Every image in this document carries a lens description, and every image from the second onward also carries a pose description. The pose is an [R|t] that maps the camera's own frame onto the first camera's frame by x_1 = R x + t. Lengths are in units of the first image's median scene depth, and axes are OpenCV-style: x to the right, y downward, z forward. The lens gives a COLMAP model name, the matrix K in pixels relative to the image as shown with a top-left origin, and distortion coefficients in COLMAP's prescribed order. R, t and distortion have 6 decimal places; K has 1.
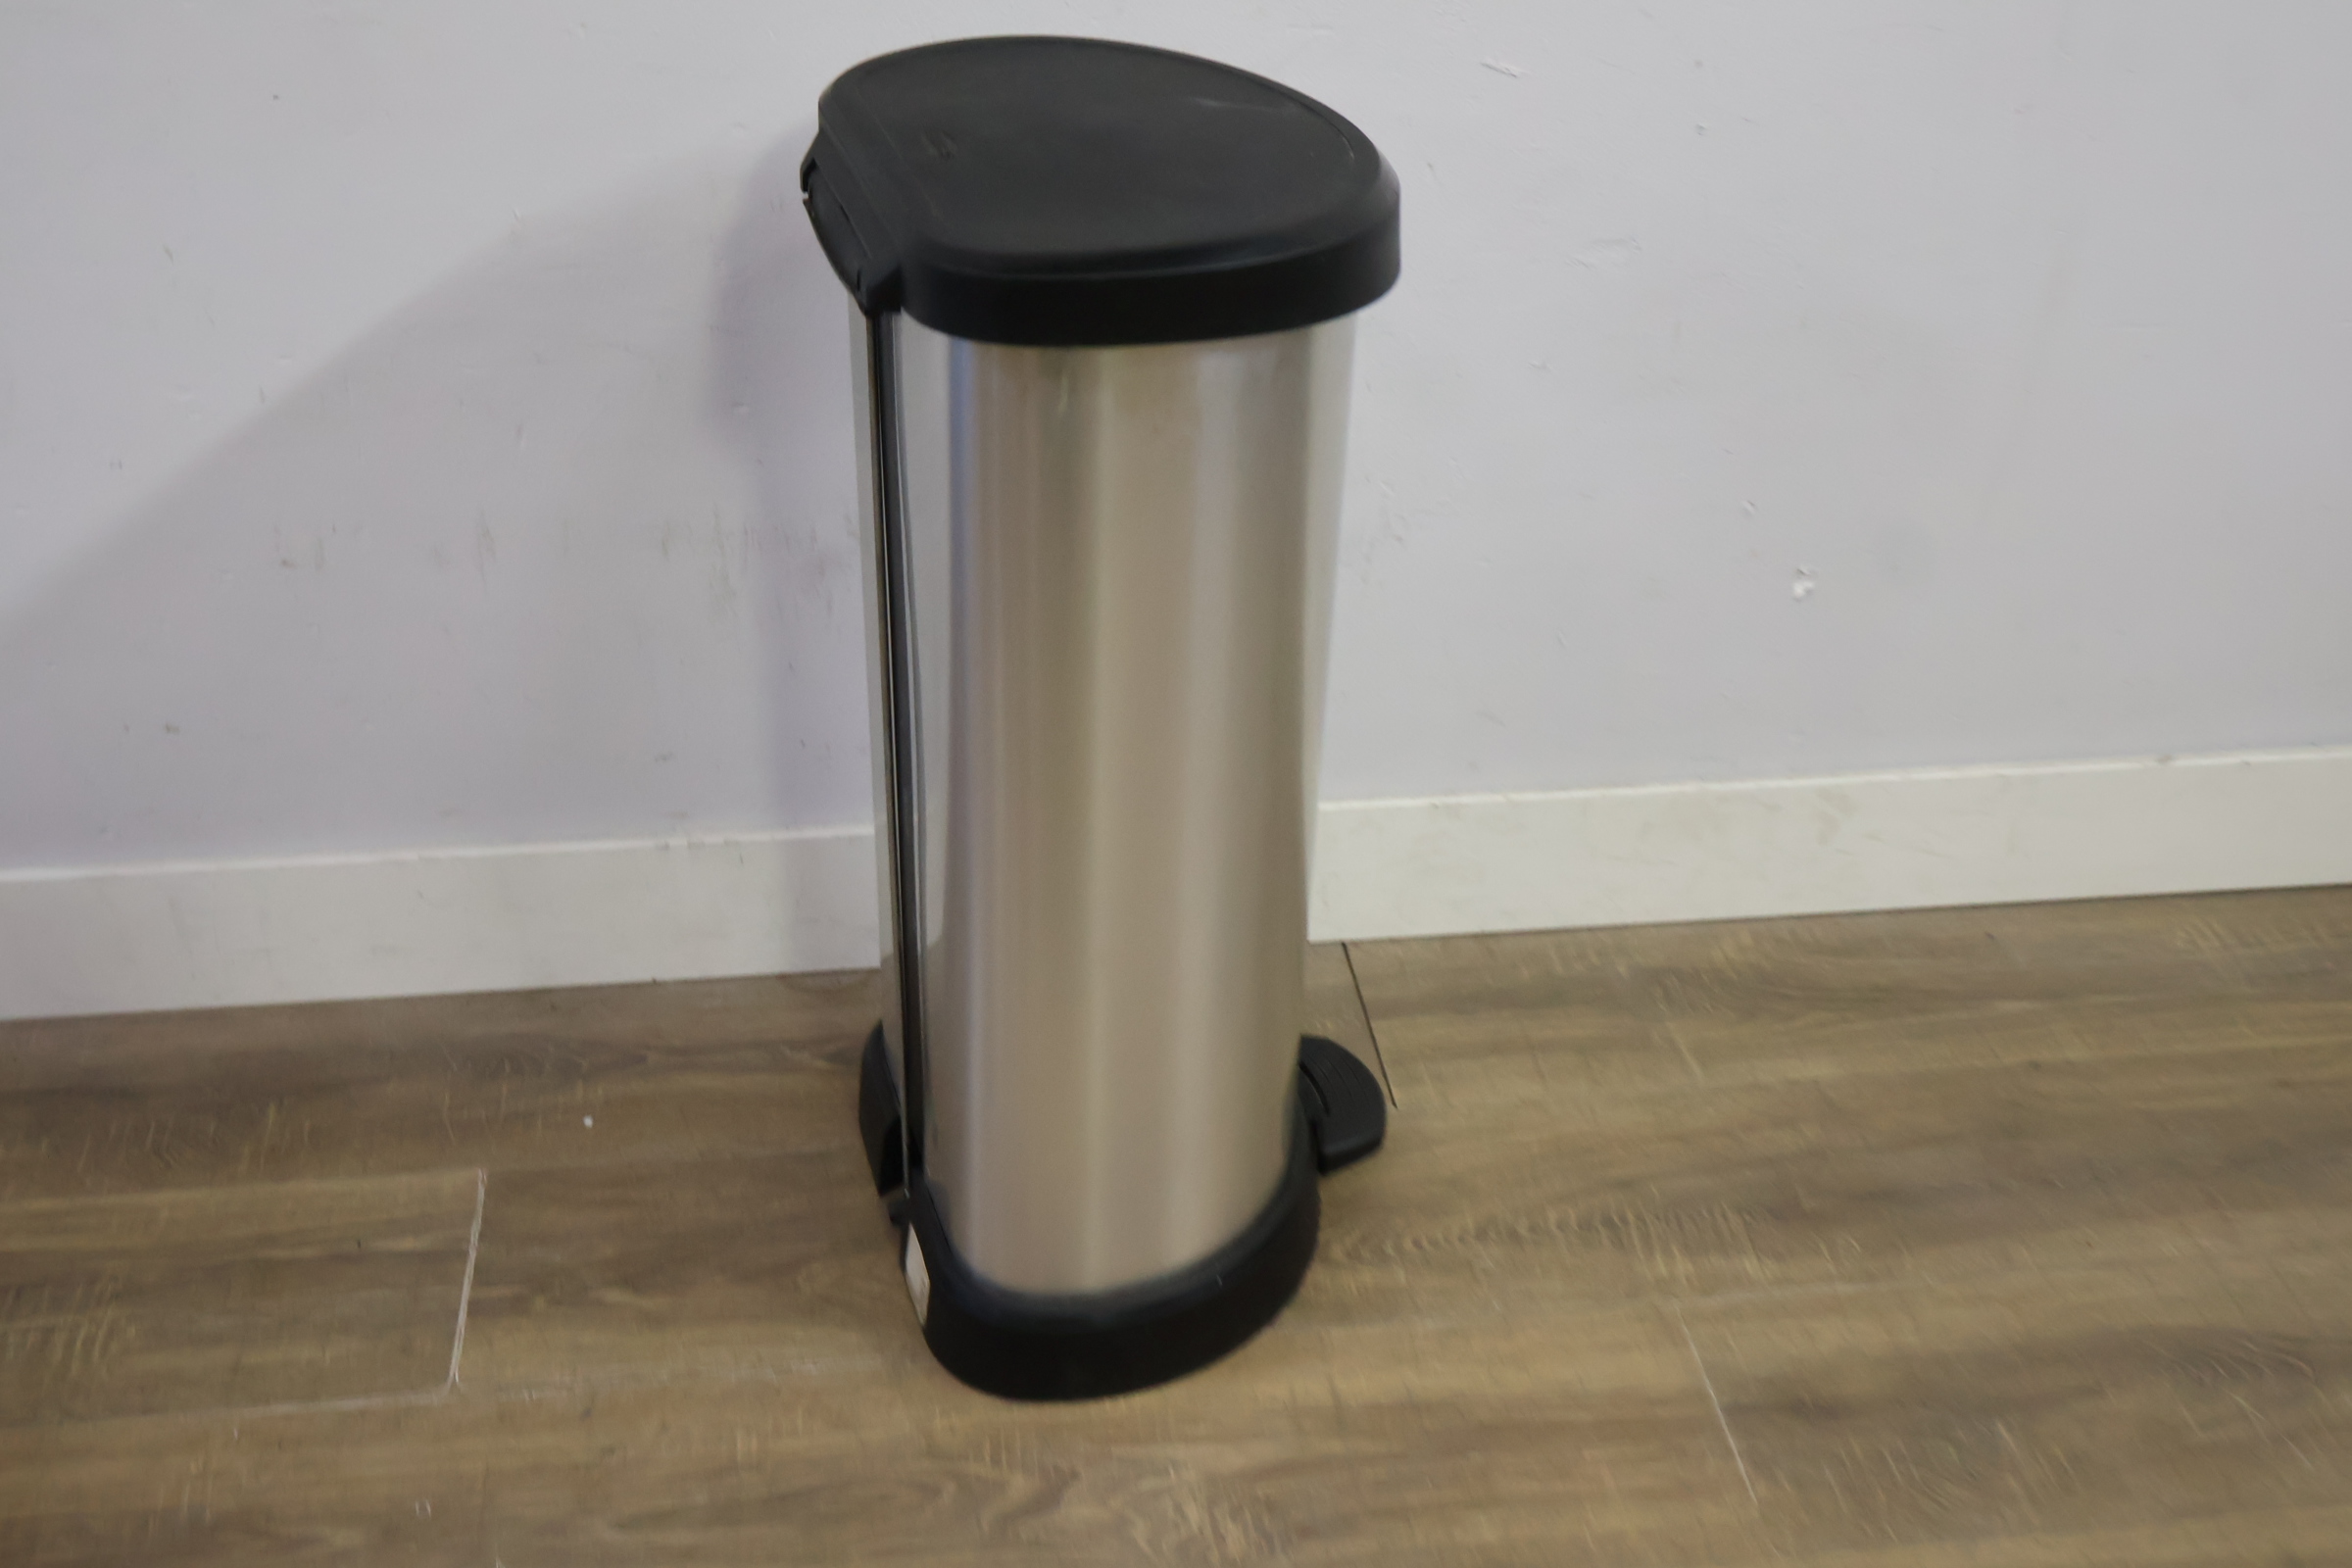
lens RADIAL K [[2596.9, 0, 1163.5], [0, 2596.9, 783.9], [0, 0, 1]] dist [-0.001431, 0.000000]
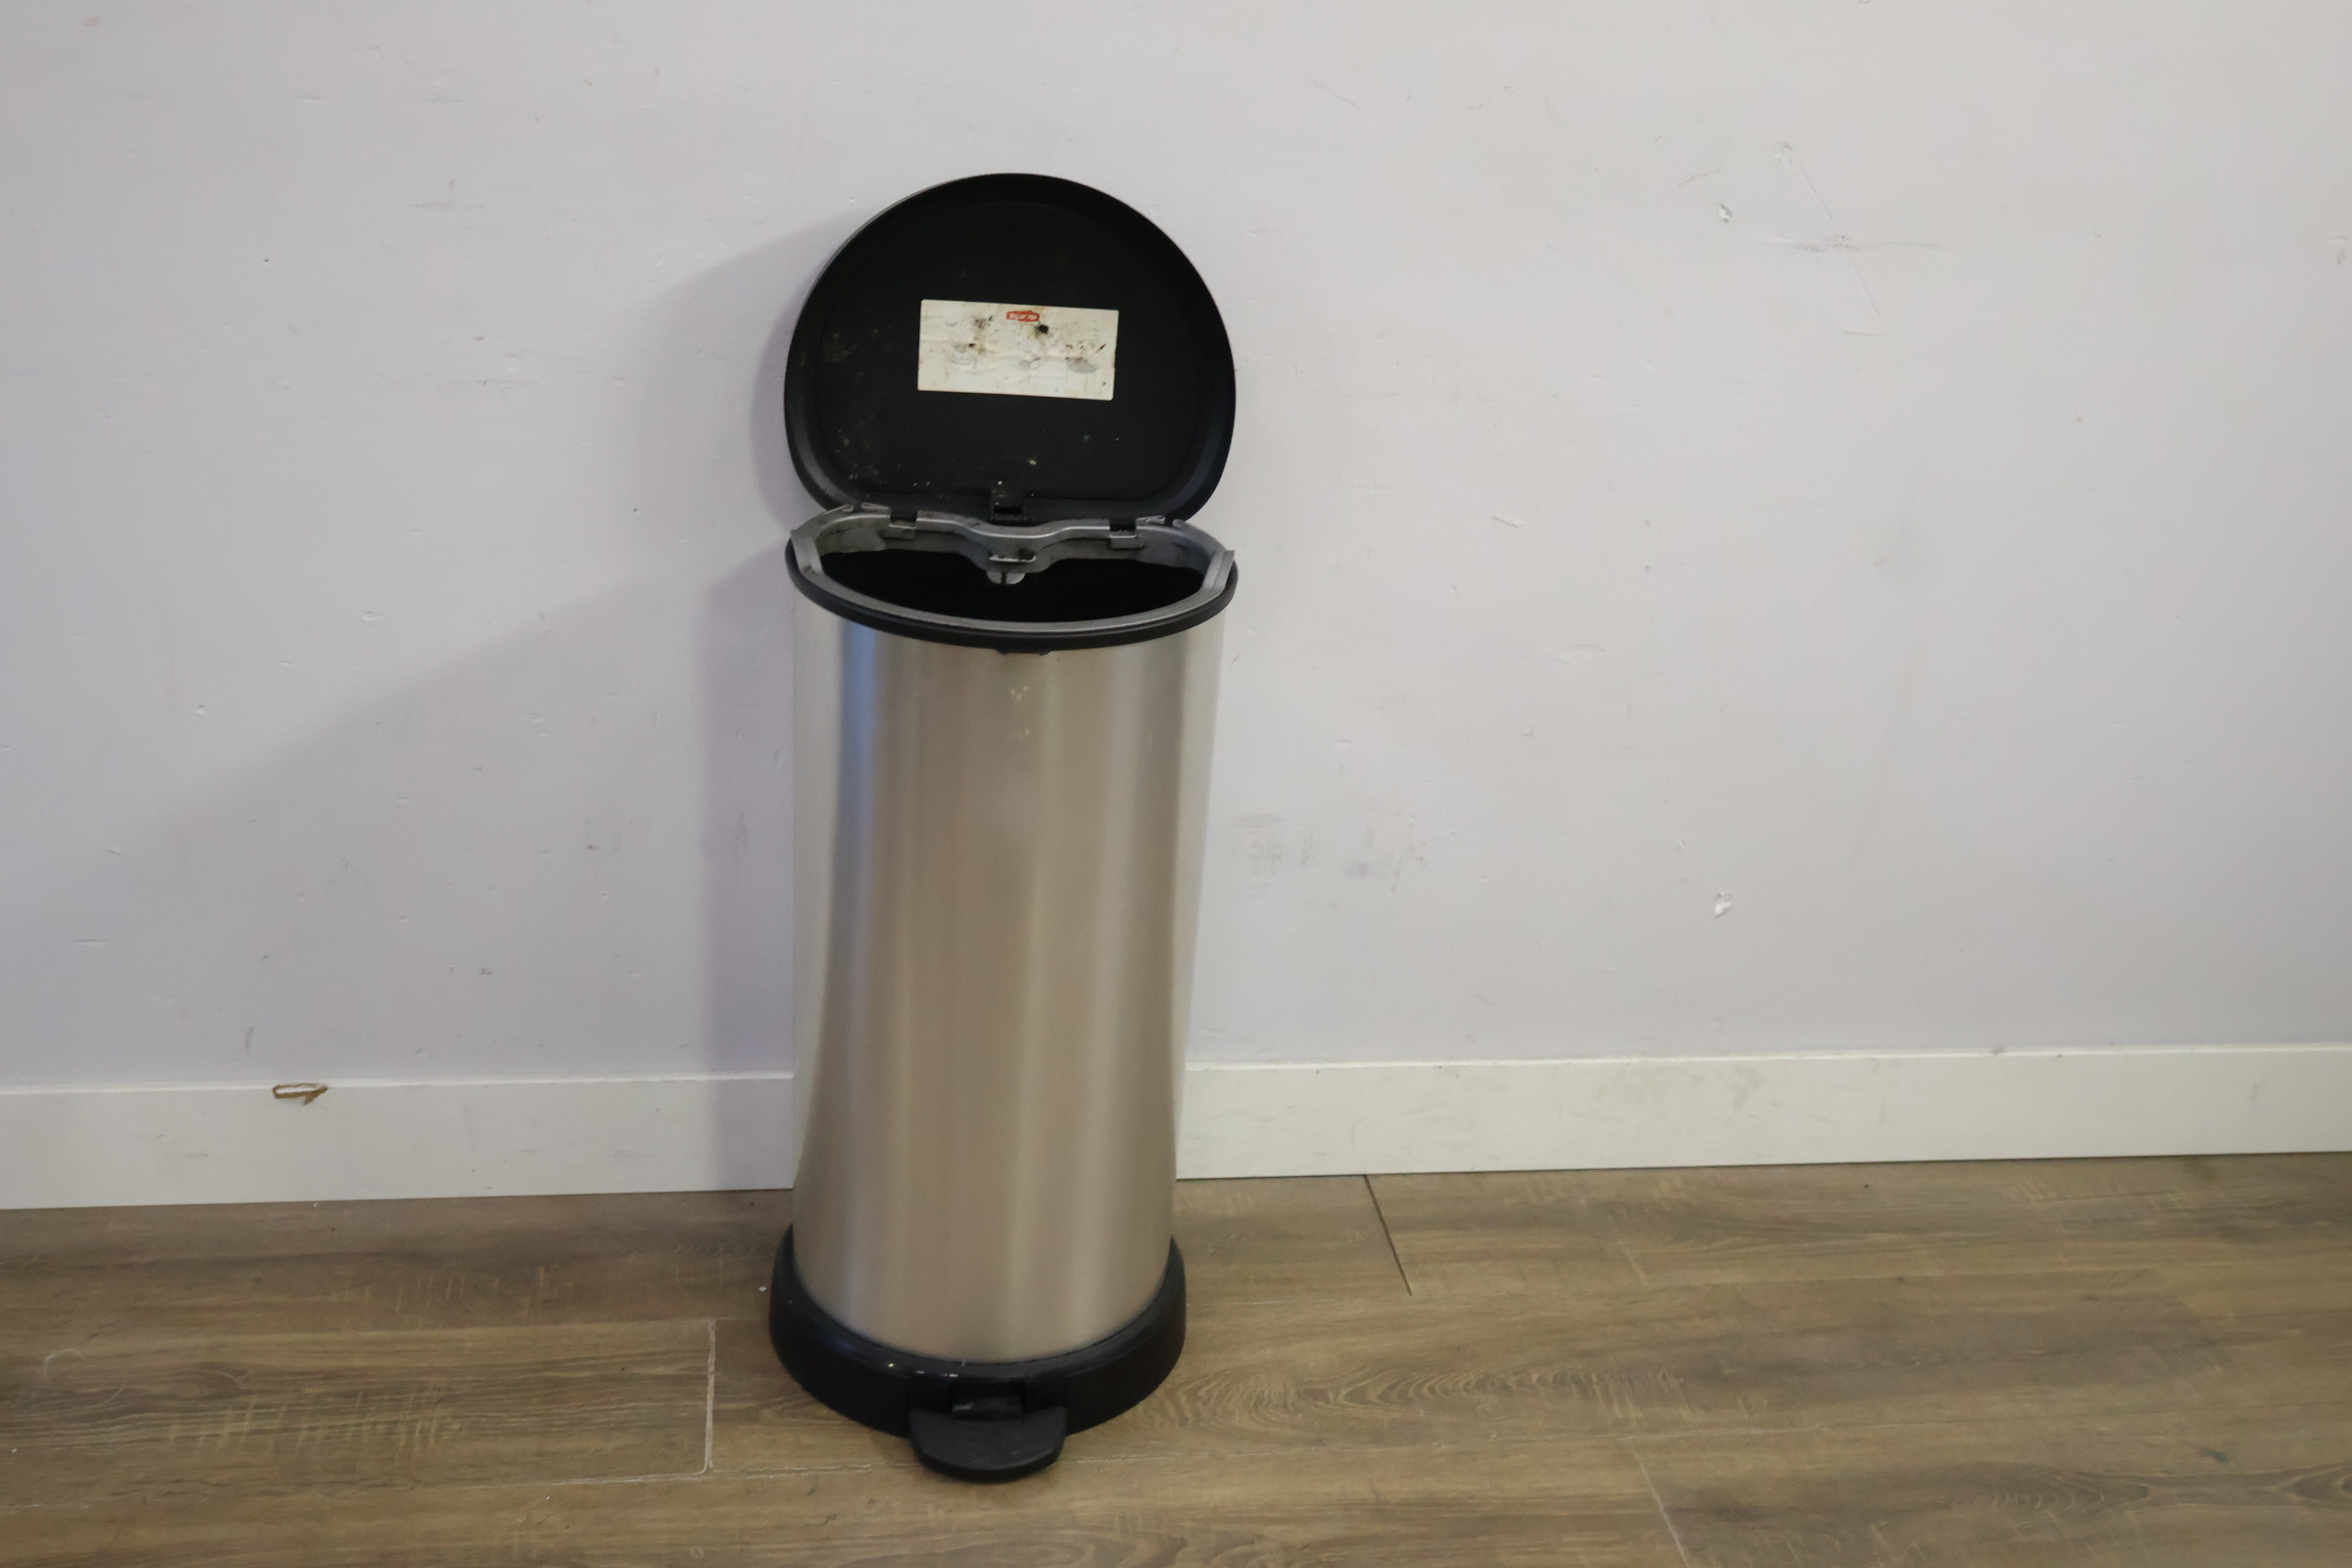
lens RADIAL K [[2596.9, 0, 1174.0], [0, 2596.9, 775.2], [0, 0, 1]] dist [-0.001431, 0.000000]
pose [[0.998770, 0.033161, 0.036869, -0.091094], [-0.027413, 0.988793, -0.146757, 0.065683], [-0.041322, 0.145565, 0.988485, -0.333798]]
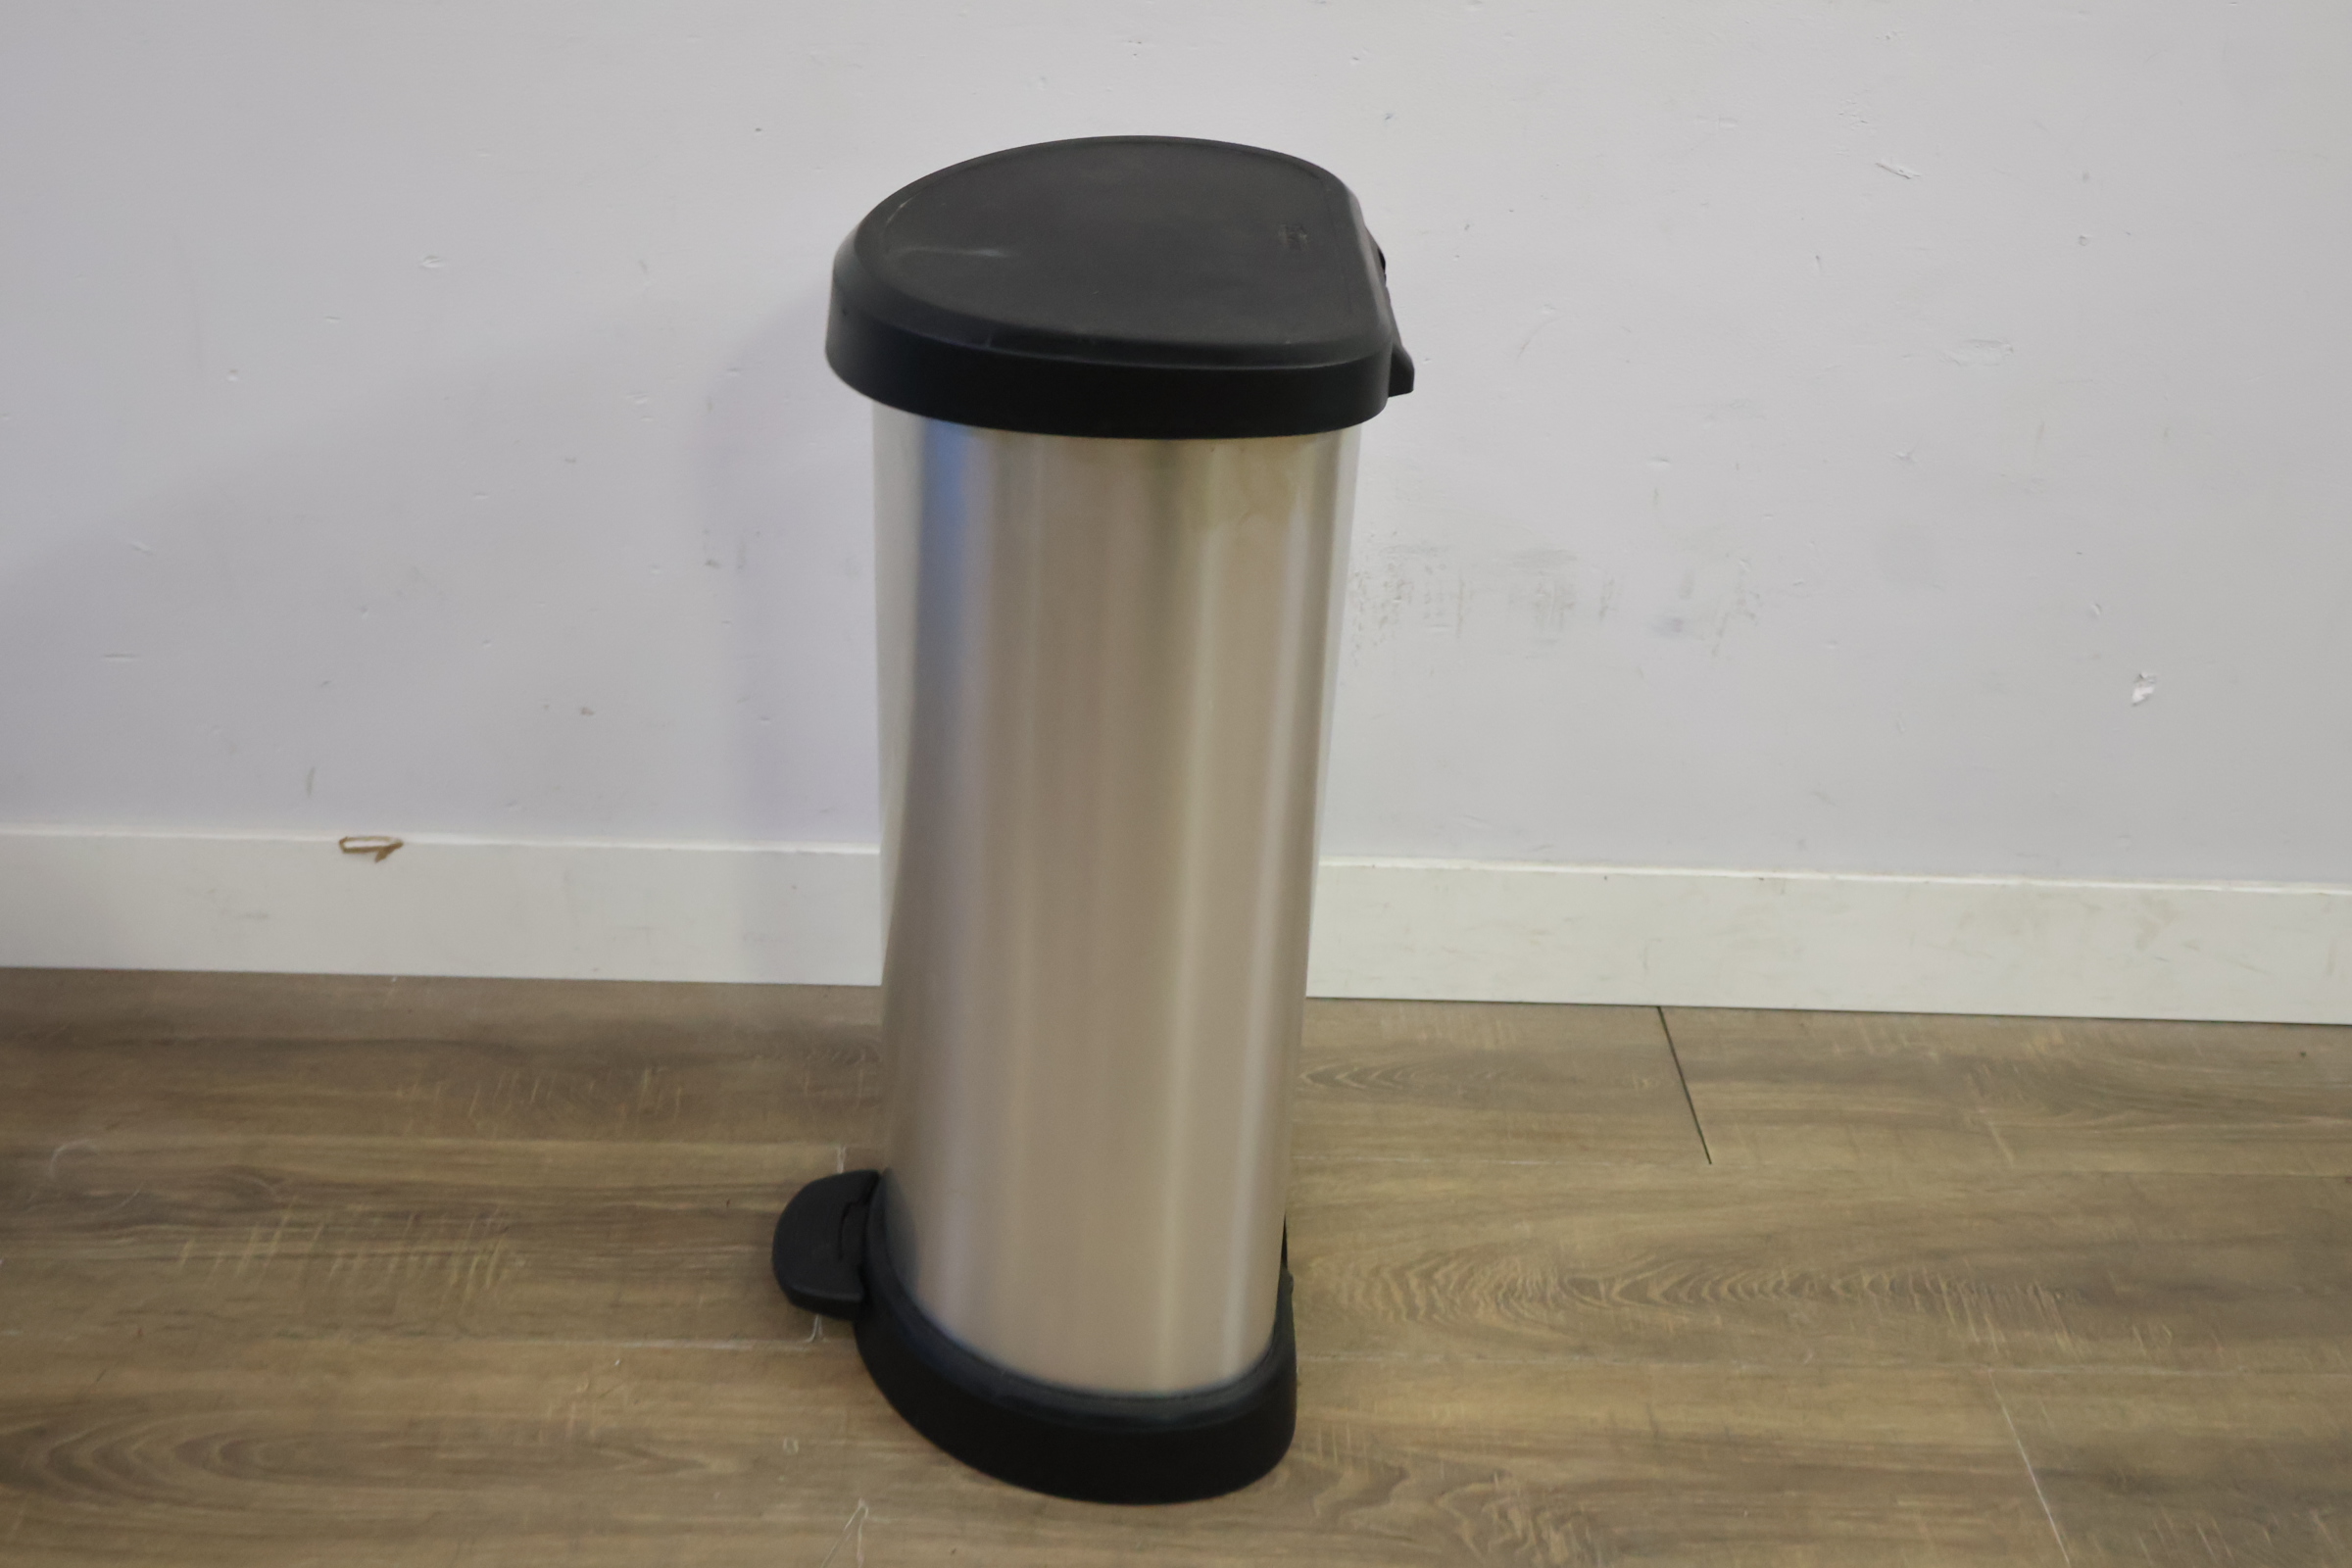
lens RADIAL K [[2596.9, 0, 1159.6], [0, 2596.9, 792.5], [0, 0, 1]] dist [-0.001431, 0.000000]
pose [[0.994357, 0.073545, -0.076449, -0.064476], [-0.076955, 0.996122, -0.042649, 0.041139], [0.073016, 0.048292, 0.996161, -0.052728]]
